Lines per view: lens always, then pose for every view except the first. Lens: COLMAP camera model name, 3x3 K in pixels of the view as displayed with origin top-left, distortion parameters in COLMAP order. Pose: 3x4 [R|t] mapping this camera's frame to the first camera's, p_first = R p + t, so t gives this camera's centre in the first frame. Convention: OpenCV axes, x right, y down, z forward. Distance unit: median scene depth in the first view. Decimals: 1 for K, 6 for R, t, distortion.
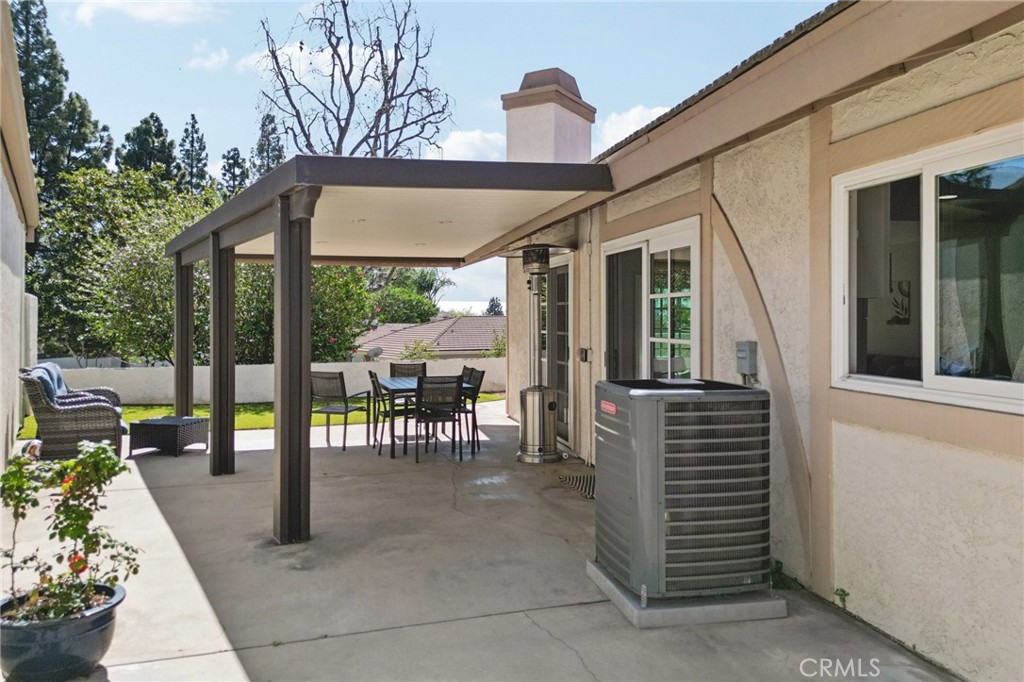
lens RADIAL K [[739.4, 0, 508.9], [0, 739.4, 343.0], [0, 0, 1]] dist [0.042345, -0.011747]
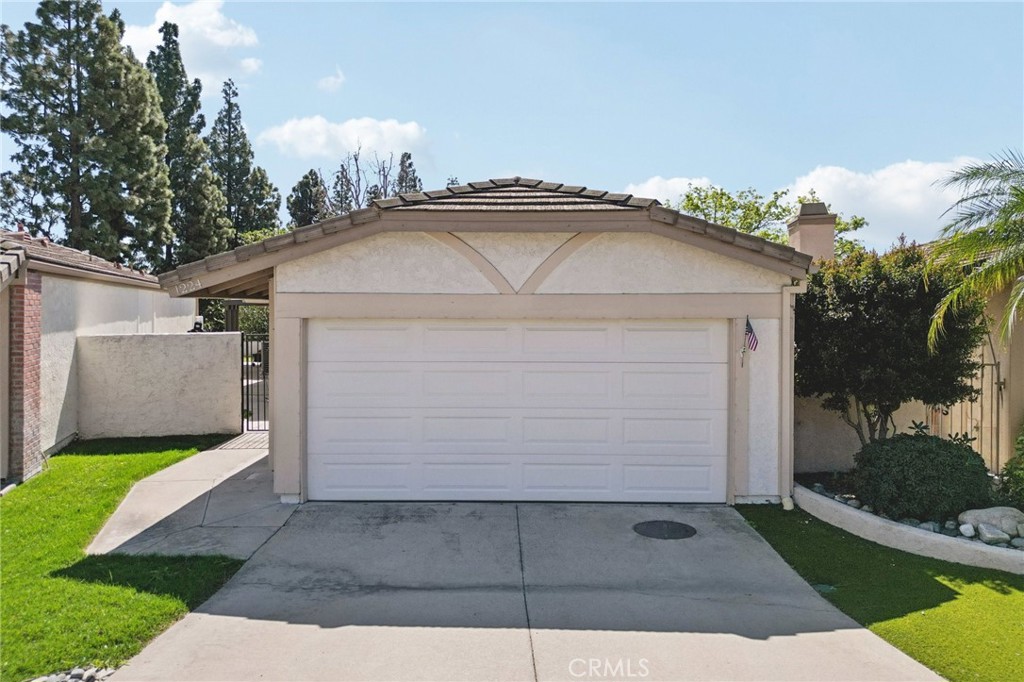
lens RADIAL K [[739.4, 0, 514.6], [0, 739.4, 339.5], [0, 0, 1]] dist [0.042345, -0.011747]
pose [[0.973564, 0.002313, -0.228403, 0.251178], [-0.000775, 0.999976, 0.006823, -0.000318], [0.228413, -0.006465, 0.973543, -0.315959]]
